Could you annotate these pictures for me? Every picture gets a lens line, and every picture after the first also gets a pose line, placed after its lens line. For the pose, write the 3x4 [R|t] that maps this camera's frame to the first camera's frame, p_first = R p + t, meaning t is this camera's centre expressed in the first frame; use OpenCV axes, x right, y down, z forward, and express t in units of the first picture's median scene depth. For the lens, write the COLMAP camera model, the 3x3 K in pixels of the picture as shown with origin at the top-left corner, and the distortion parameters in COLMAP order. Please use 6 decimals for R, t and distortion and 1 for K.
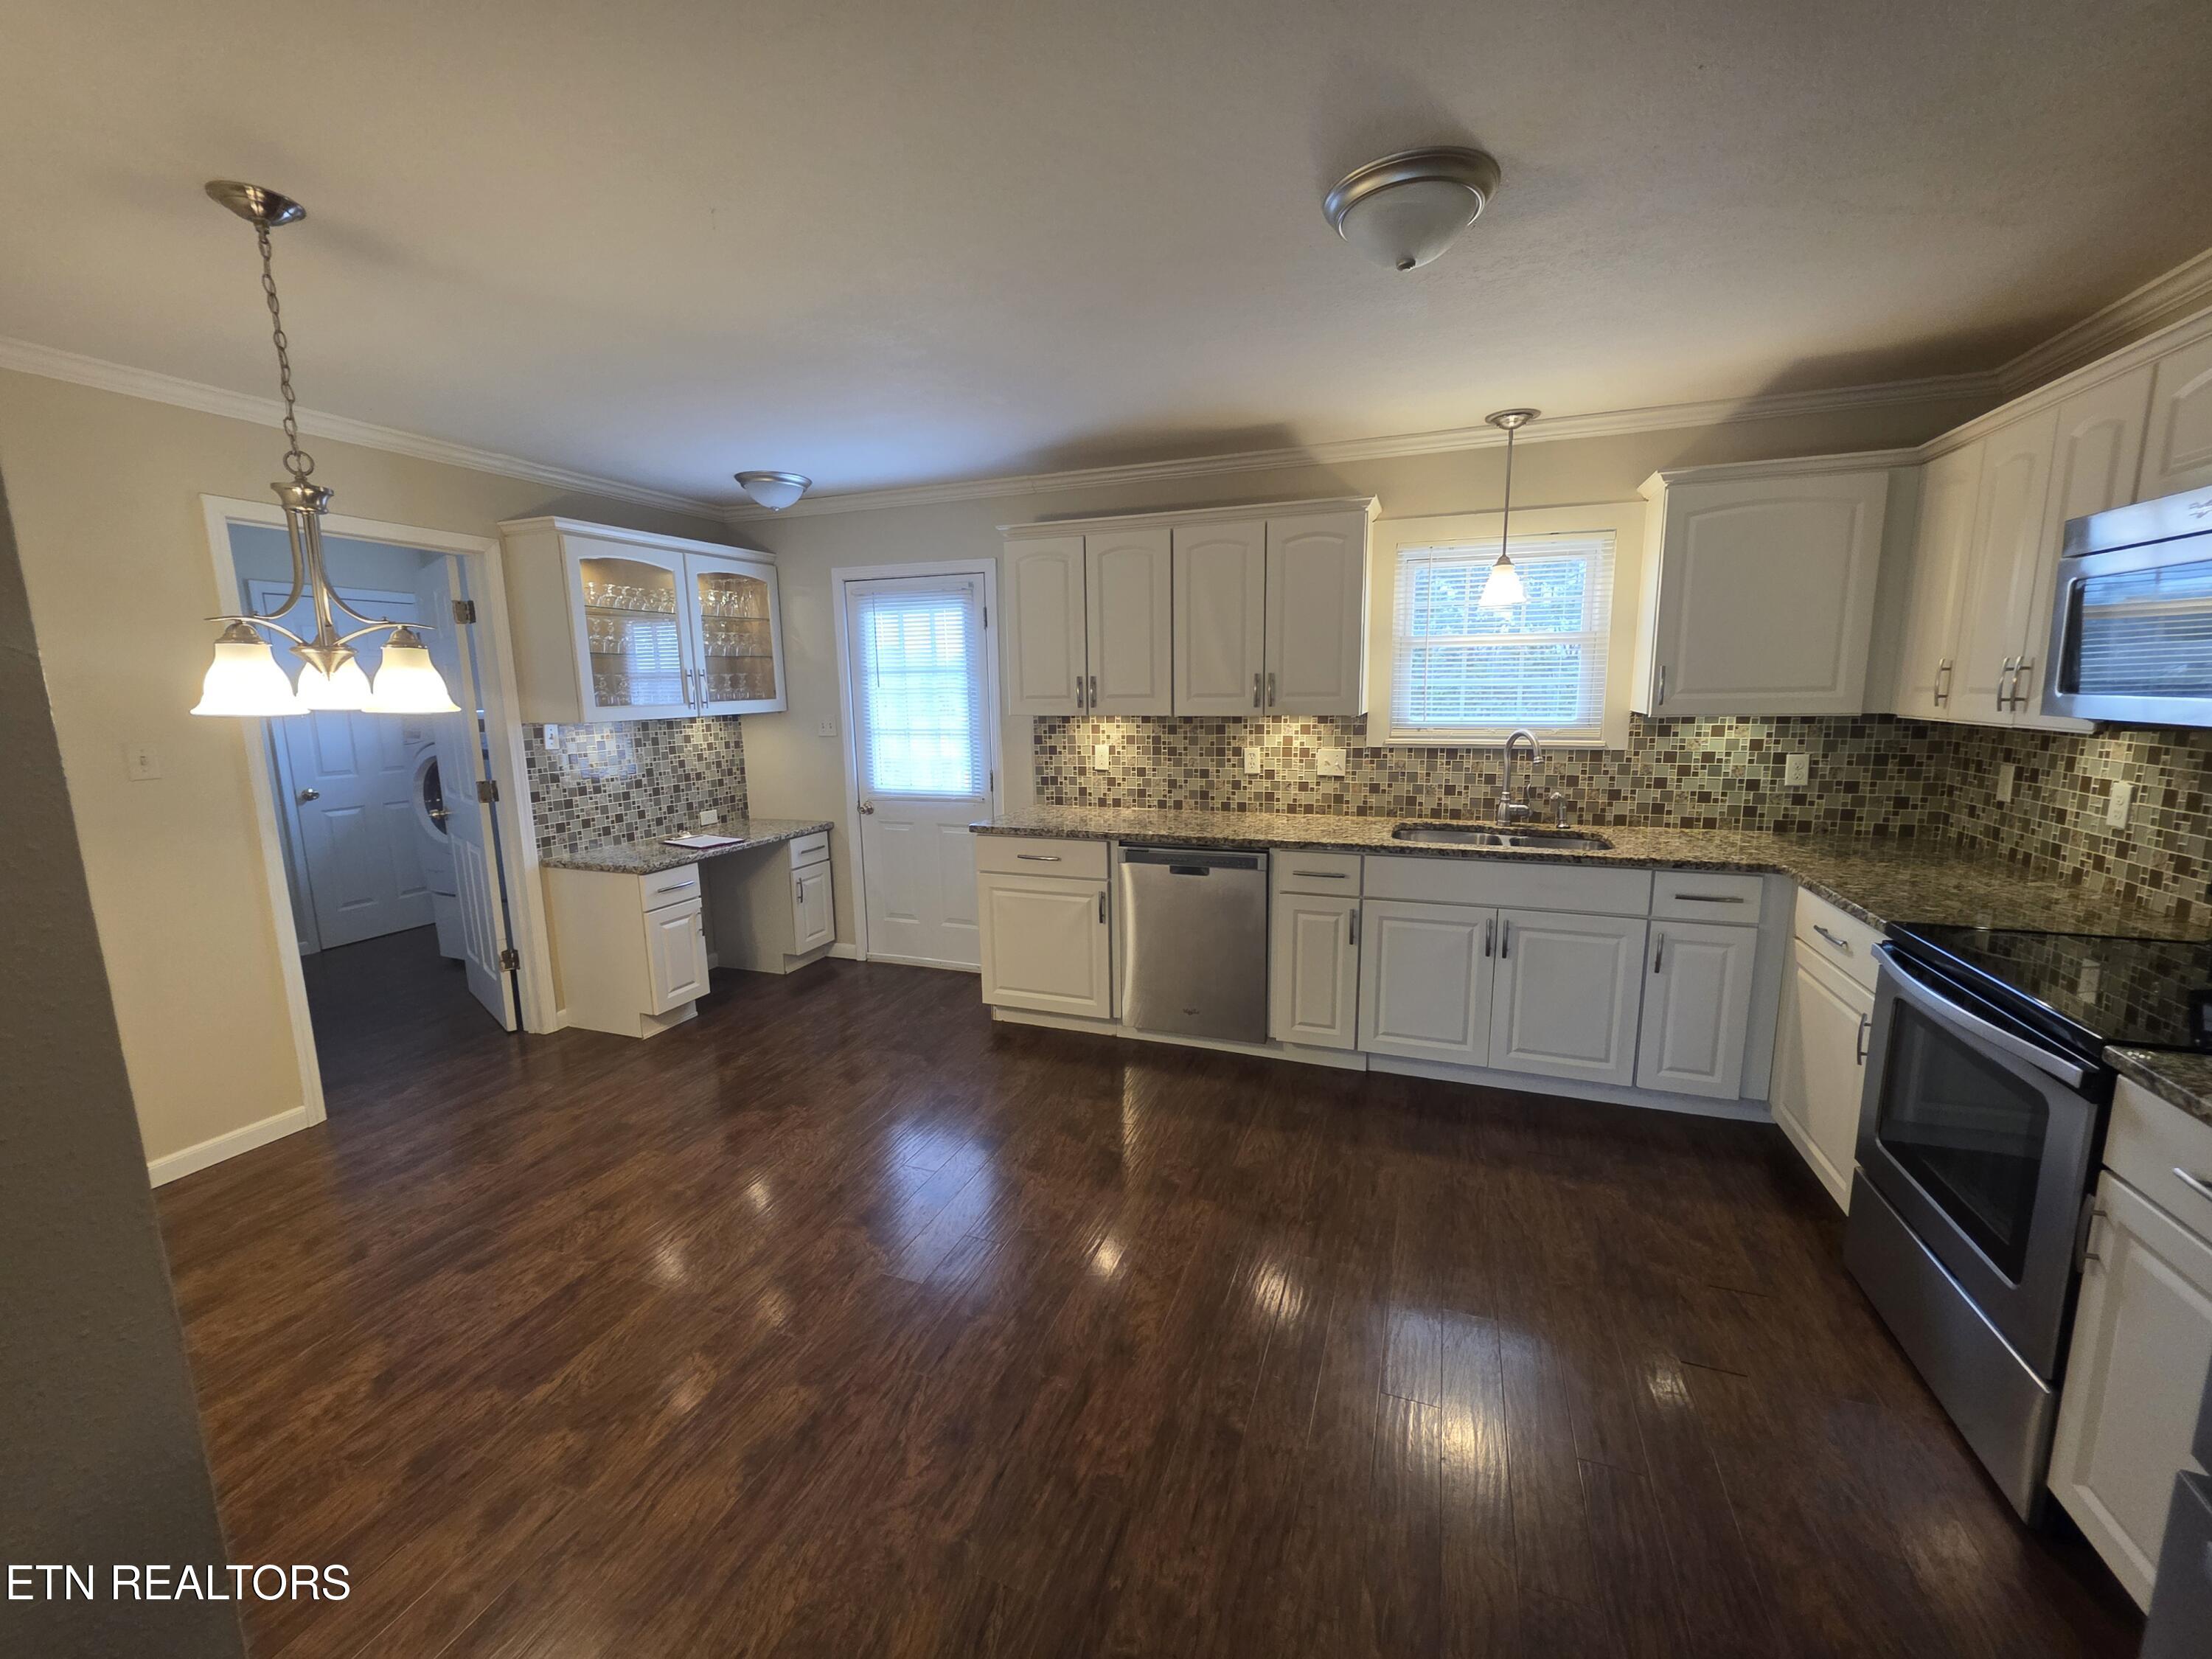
lens RADIAL K [[884.2, 0, 1103.9], [0, 884.2, 828.3], [0, 0, 1]] dist [0.001243, -0.000361]
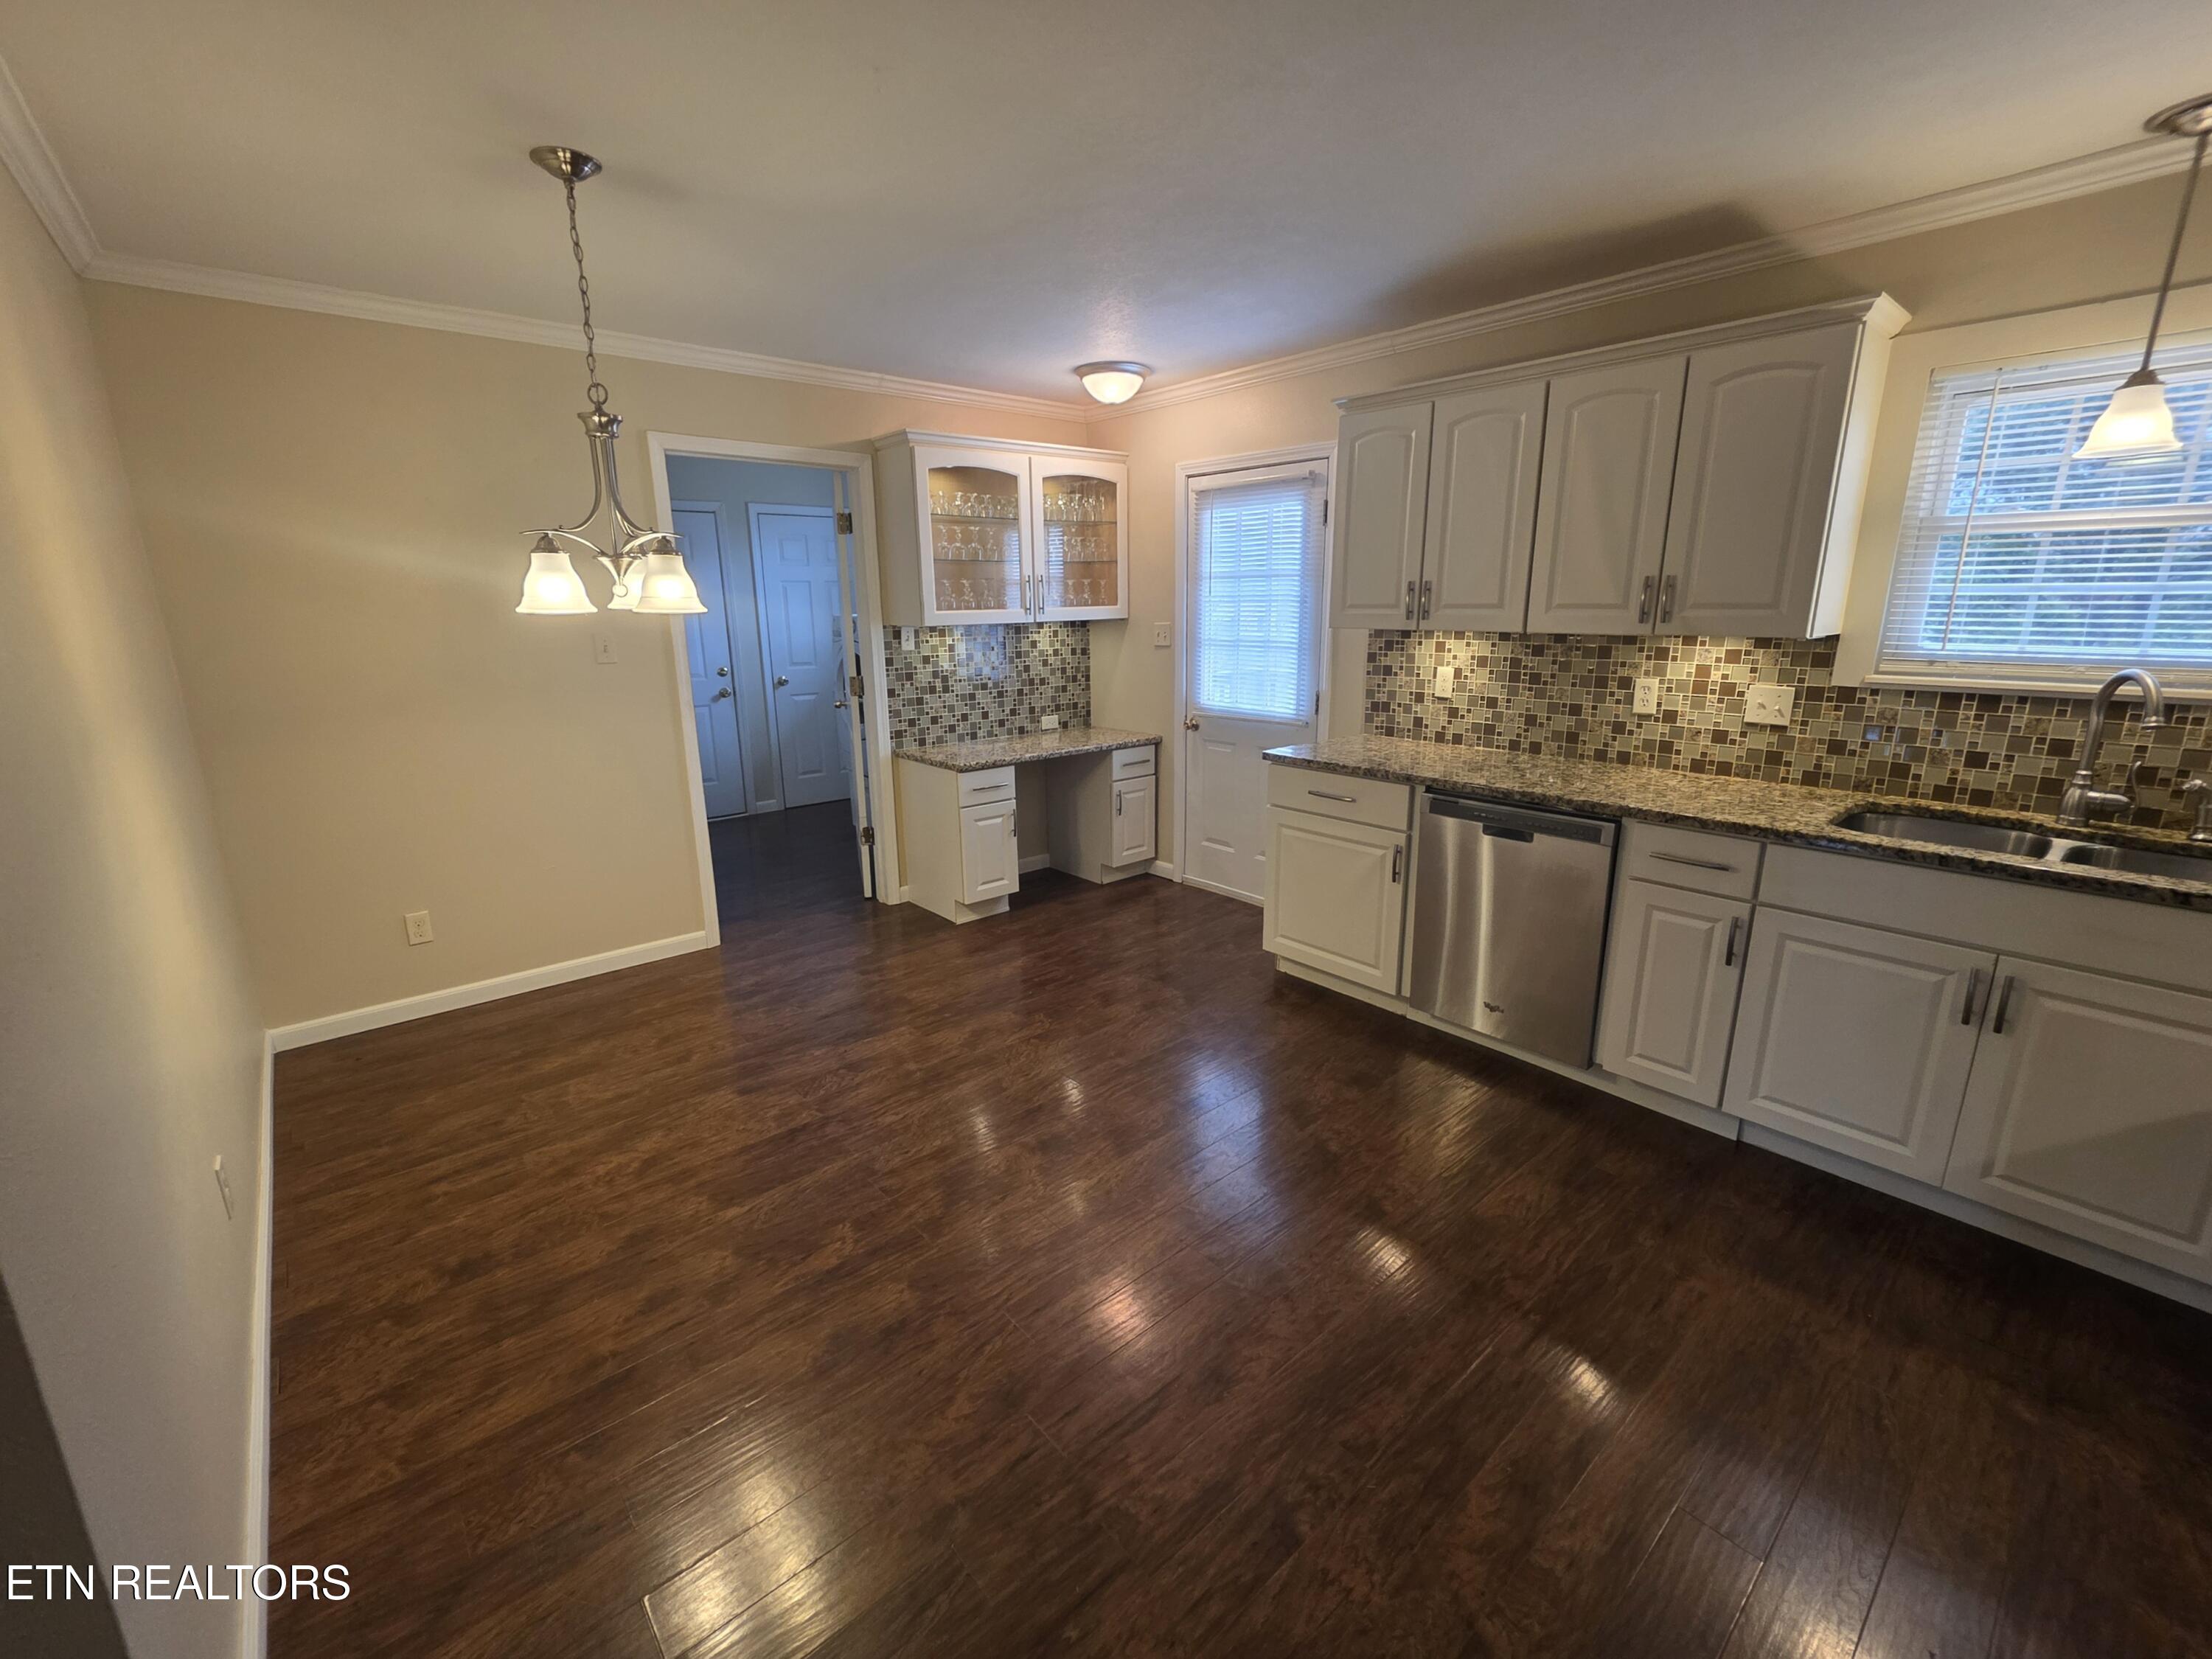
lens RADIAL K [[923.6, 0, 1100.7], [0, 923.6, 825.0], [0, 0, 1]] dist [0.001995, -0.000111]
pose [[0.877999, 0.120681, -0.463199, 0.143939], [-0.080524, 0.991143, 0.105597, -0.015321], [0.471841, -0.055416, 0.879941, 0.099220]]
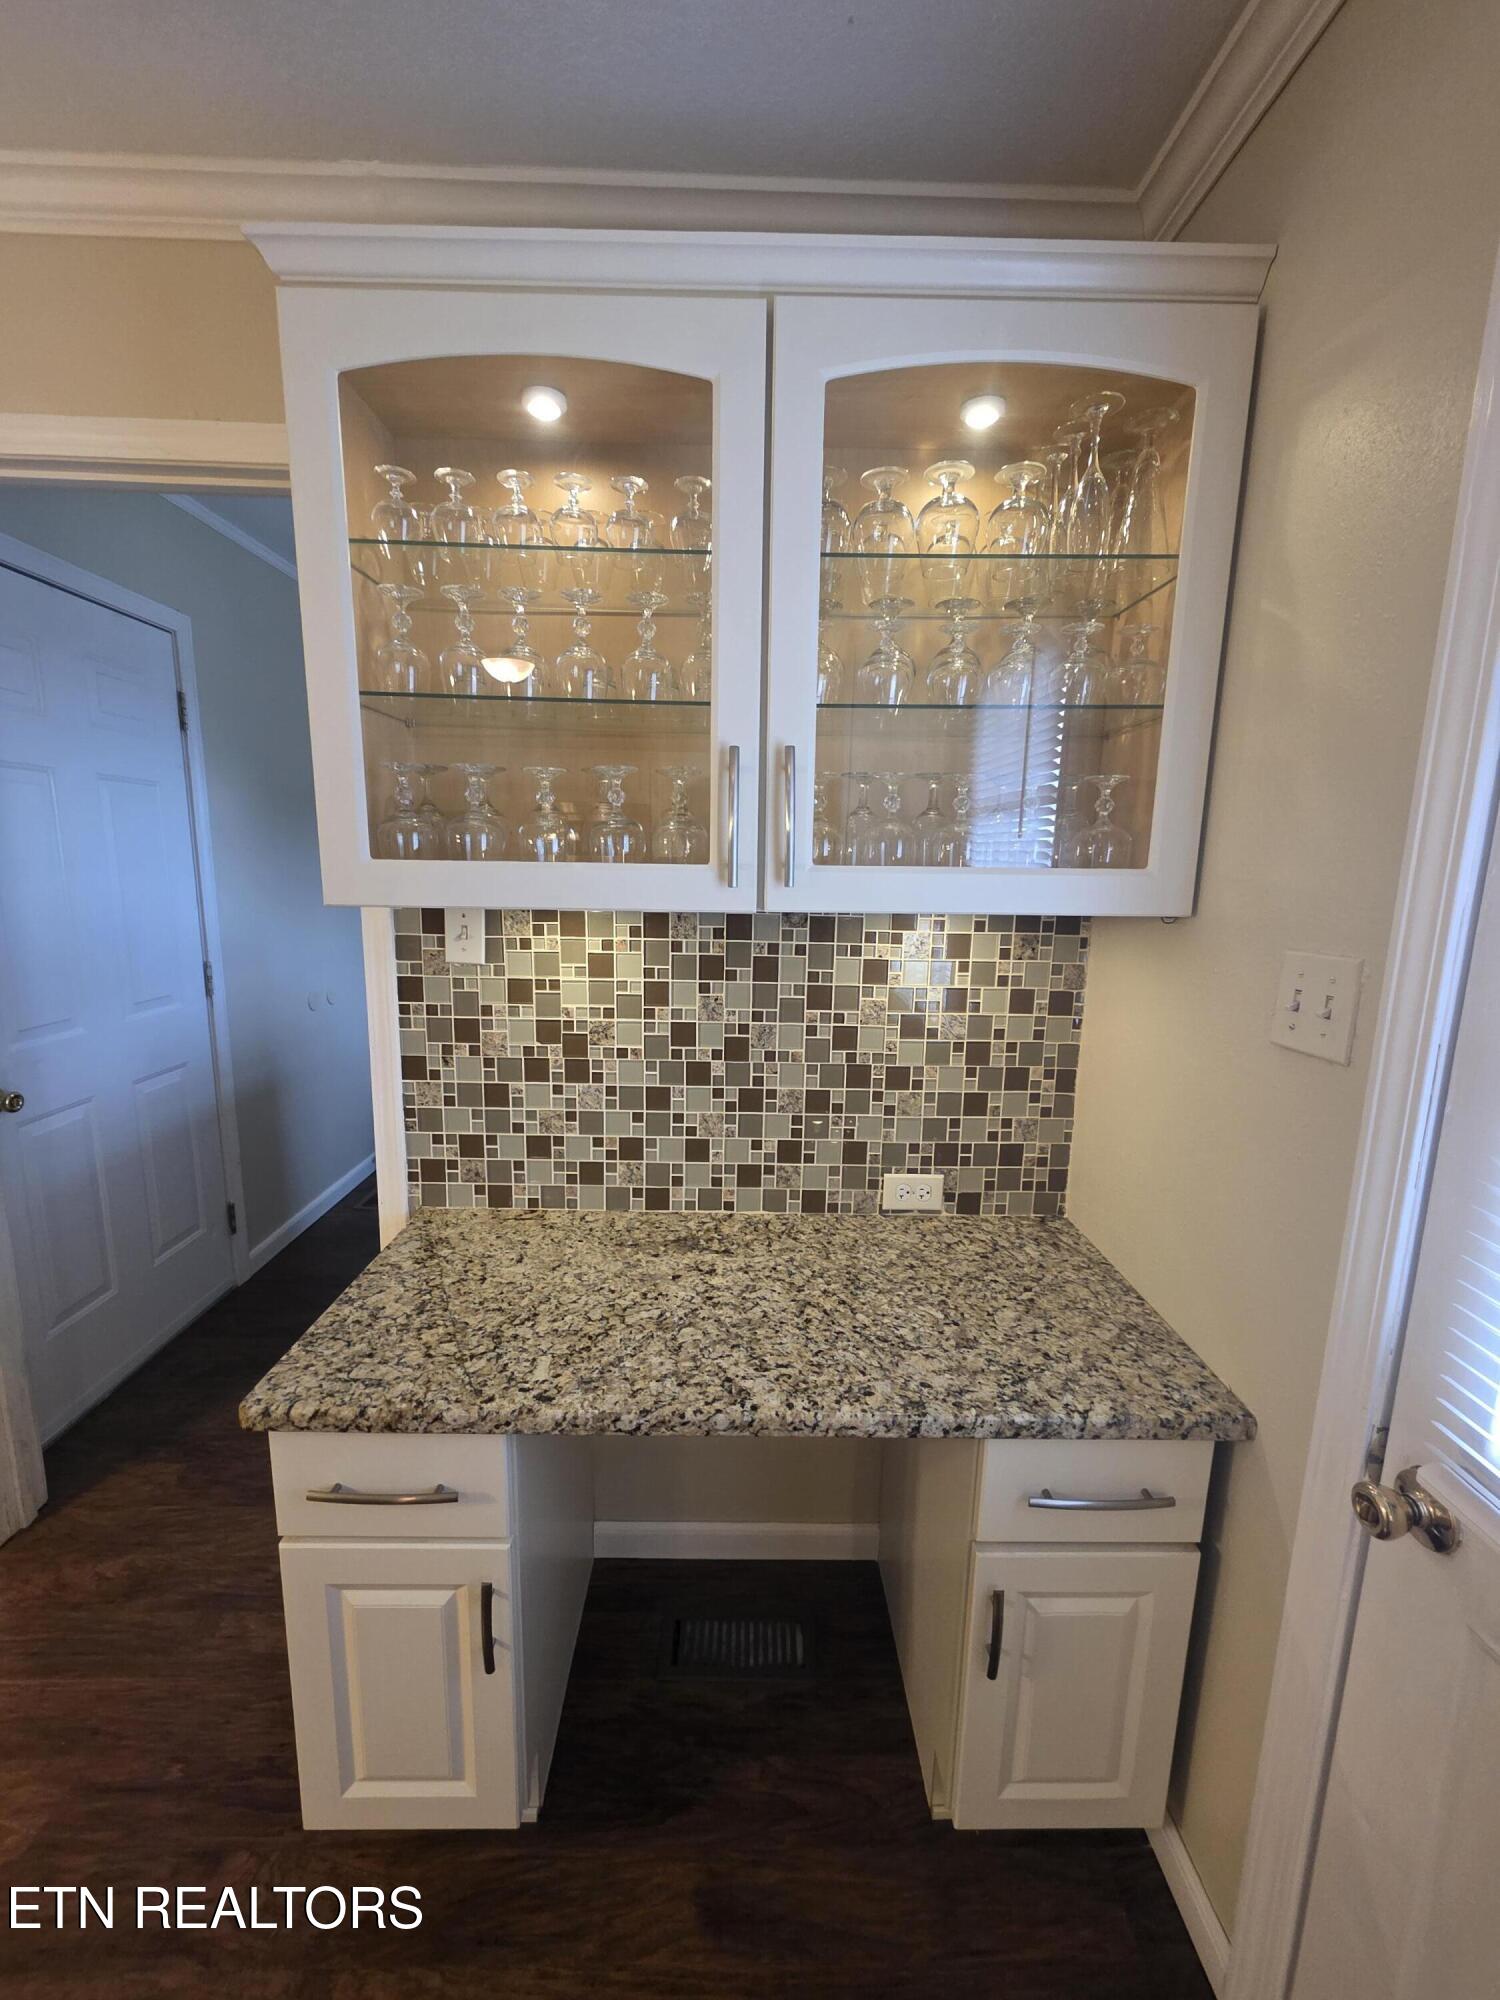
lens RADIAL K [[799.5, 0, 748.1], [0, 799.5, 997.2], [0, 0, 1]] dist [0.001243, -0.000361]
pose [[0.375021, 0.186666, -0.908028, -0.240086], [-0.178069, 0.975782, 0.127051, -0.148535], [0.909753, 0.114045, 0.399178, 1.001940]]
